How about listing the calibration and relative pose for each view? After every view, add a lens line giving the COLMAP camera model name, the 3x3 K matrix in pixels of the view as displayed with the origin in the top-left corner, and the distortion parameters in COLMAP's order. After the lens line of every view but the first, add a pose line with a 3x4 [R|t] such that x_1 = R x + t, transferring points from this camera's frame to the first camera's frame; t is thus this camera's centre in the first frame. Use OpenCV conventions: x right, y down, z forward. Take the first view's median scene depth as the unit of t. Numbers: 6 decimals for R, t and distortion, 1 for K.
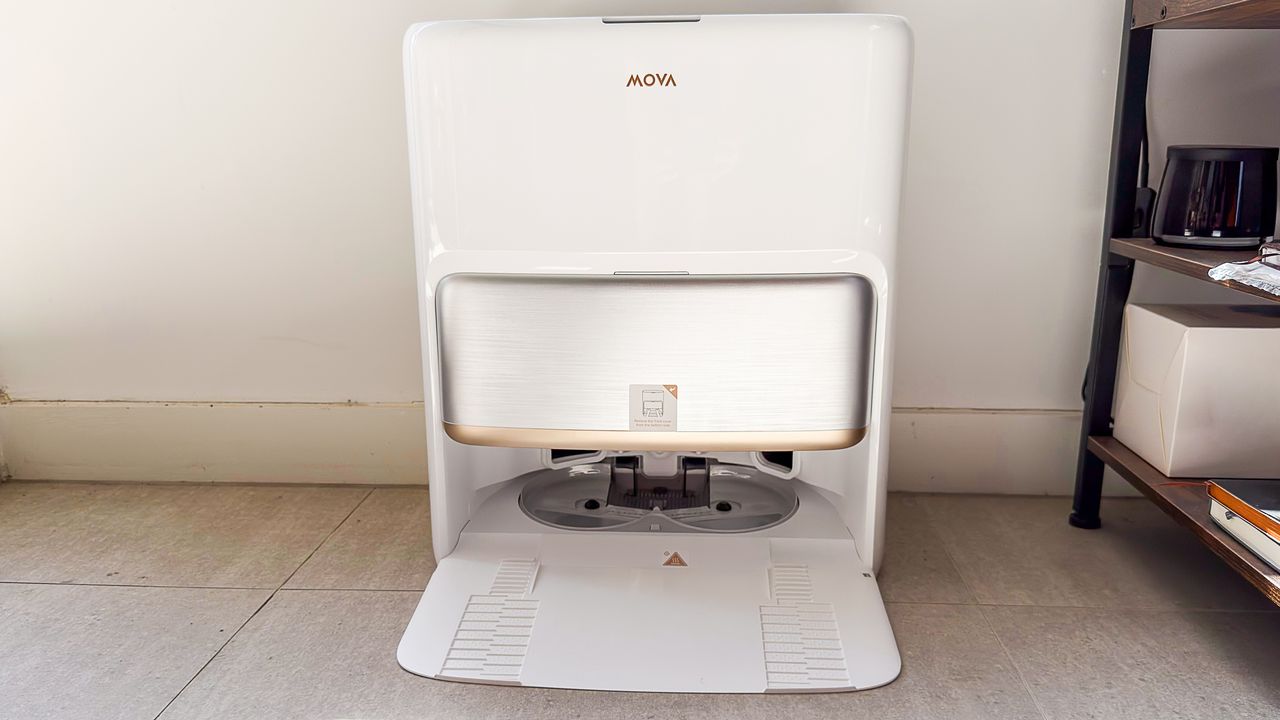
lens RADIAL K [[916.5, 0, 641.8], [0, 916.5, 357.1], [0, 0, 1]] dist [-0.004282, -0.002826]
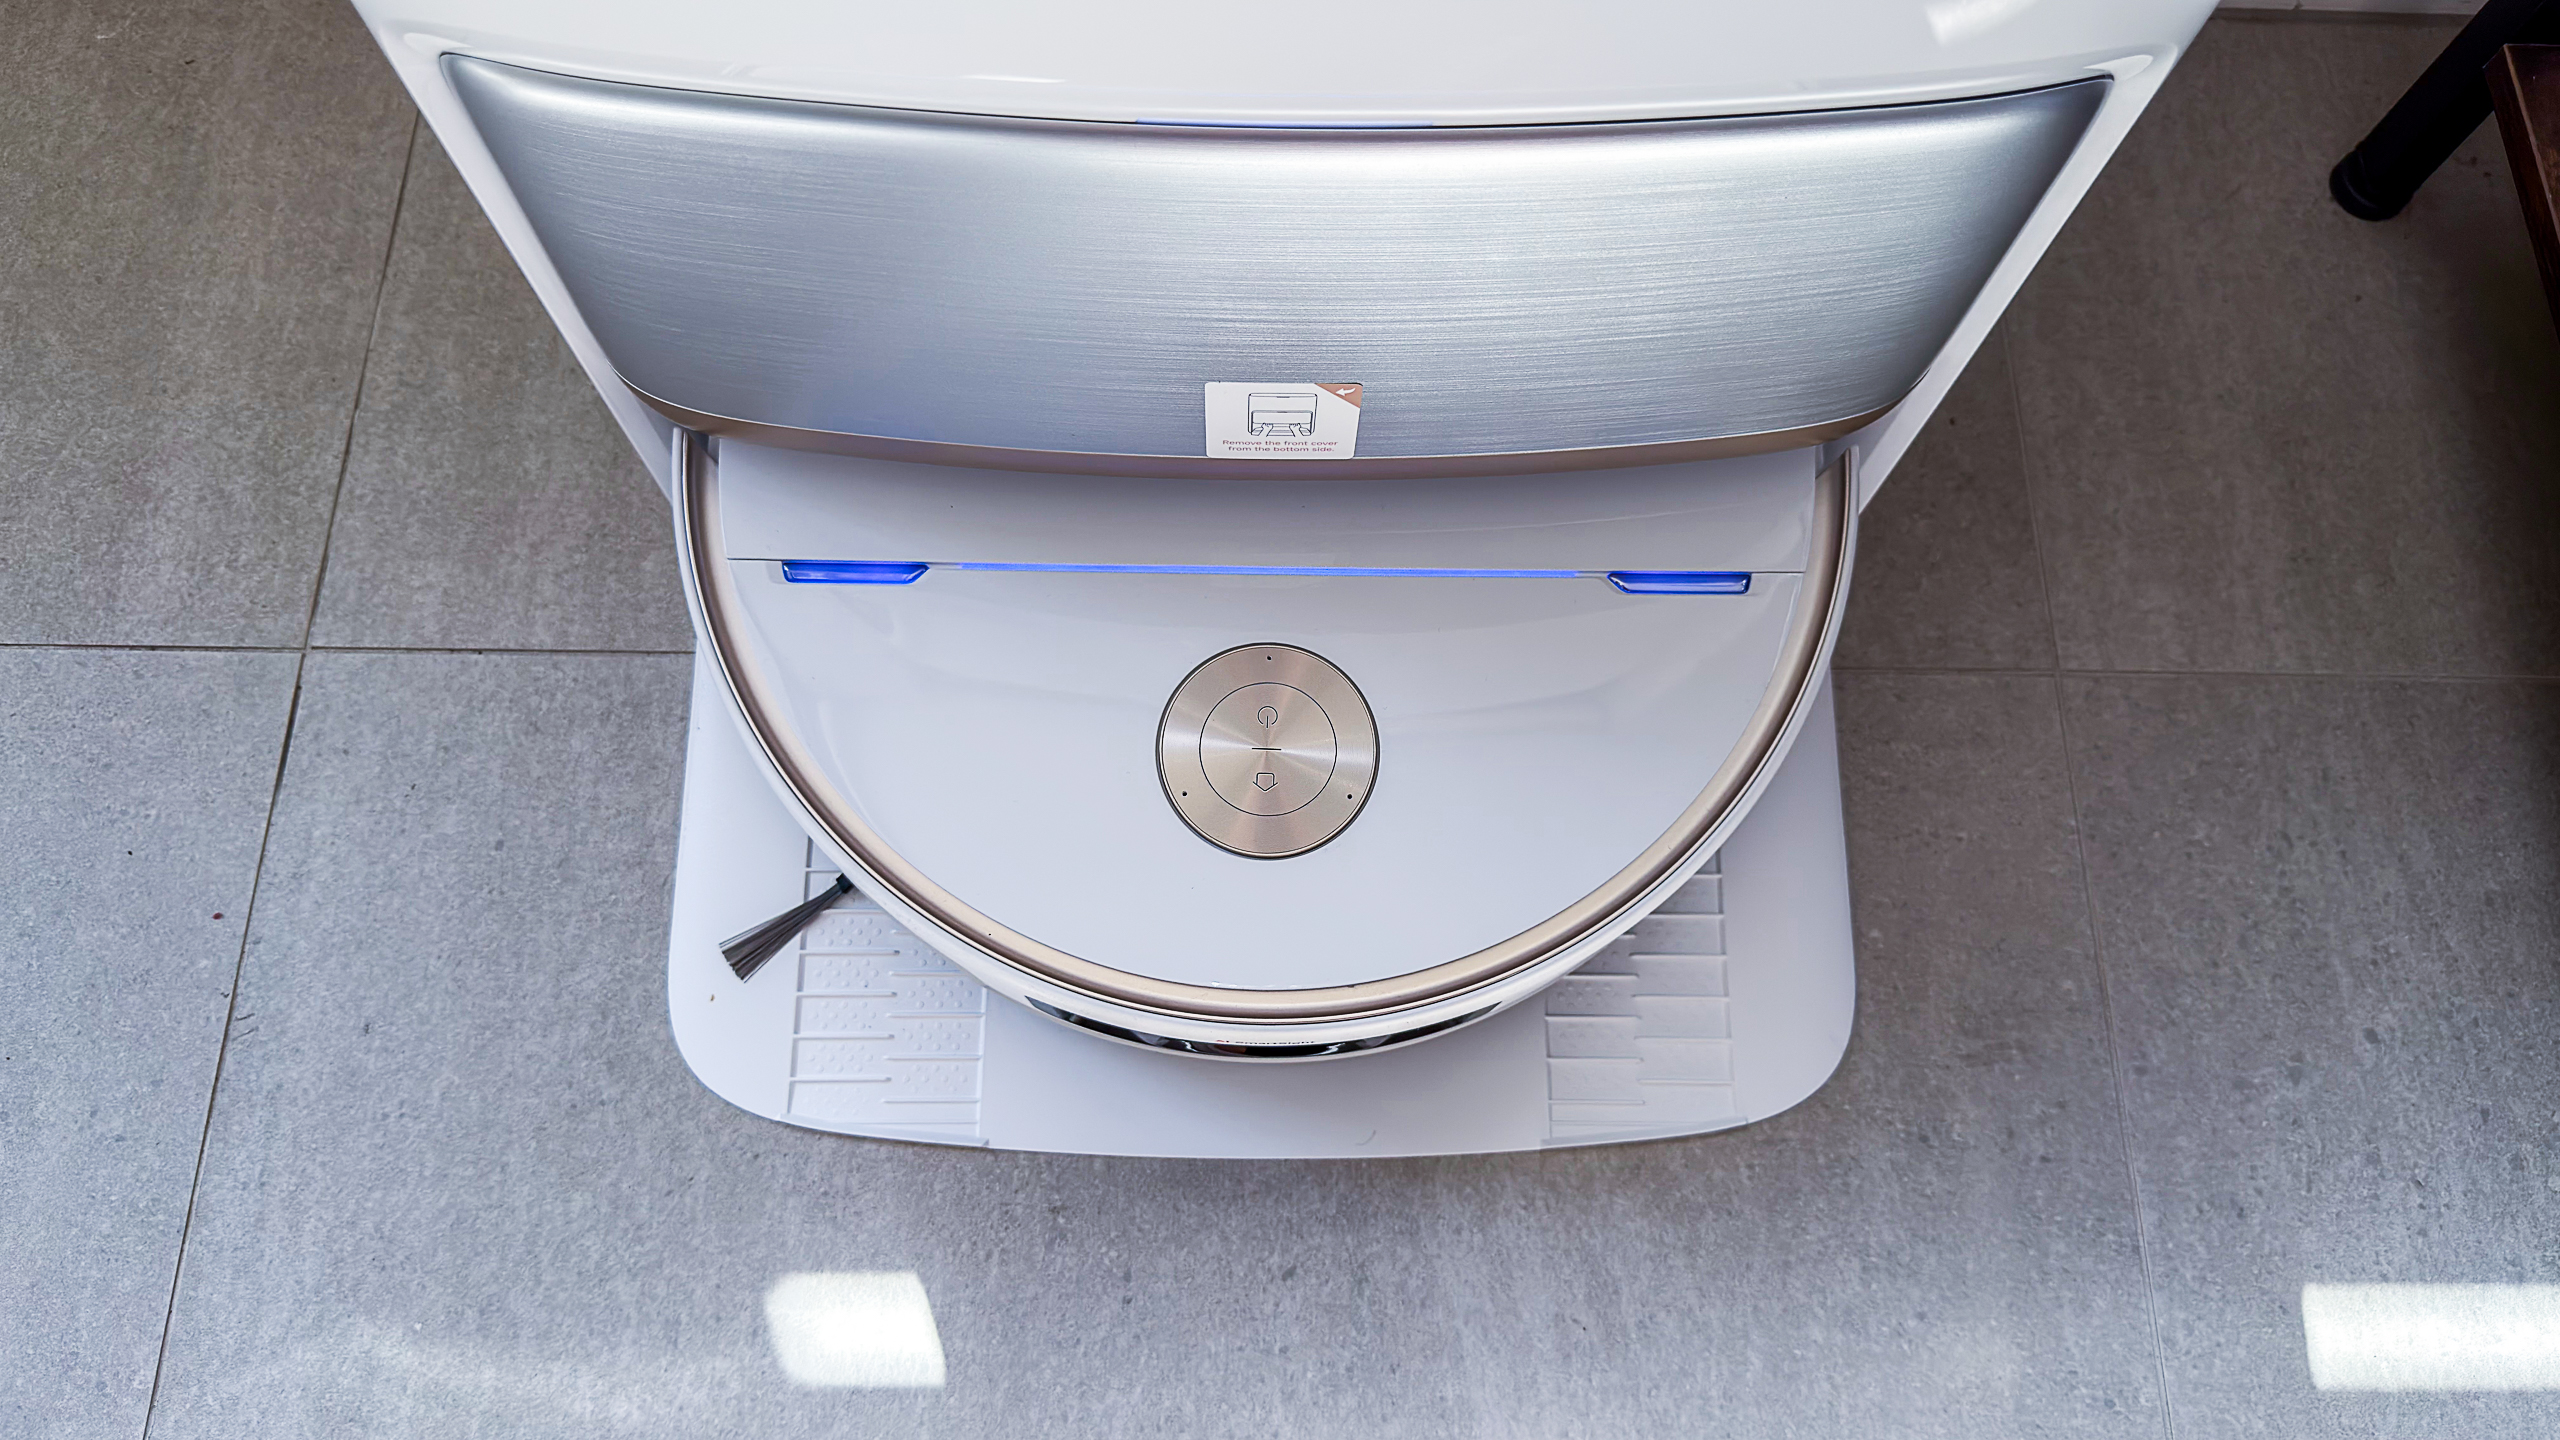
lens RADIAL K [[1794.3, 0, 1271.4], [0, 1794.3, 709.4], [0, 0, 1]] dist [-0.022415, -0.006978]
pose [[0.998405, -0.035246, 0.044099, -0.023899], [-0.014011, 0.602014, 0.798363, -0.409239], [-0.054688, -0.797707, 0.600560, 0.599630]]
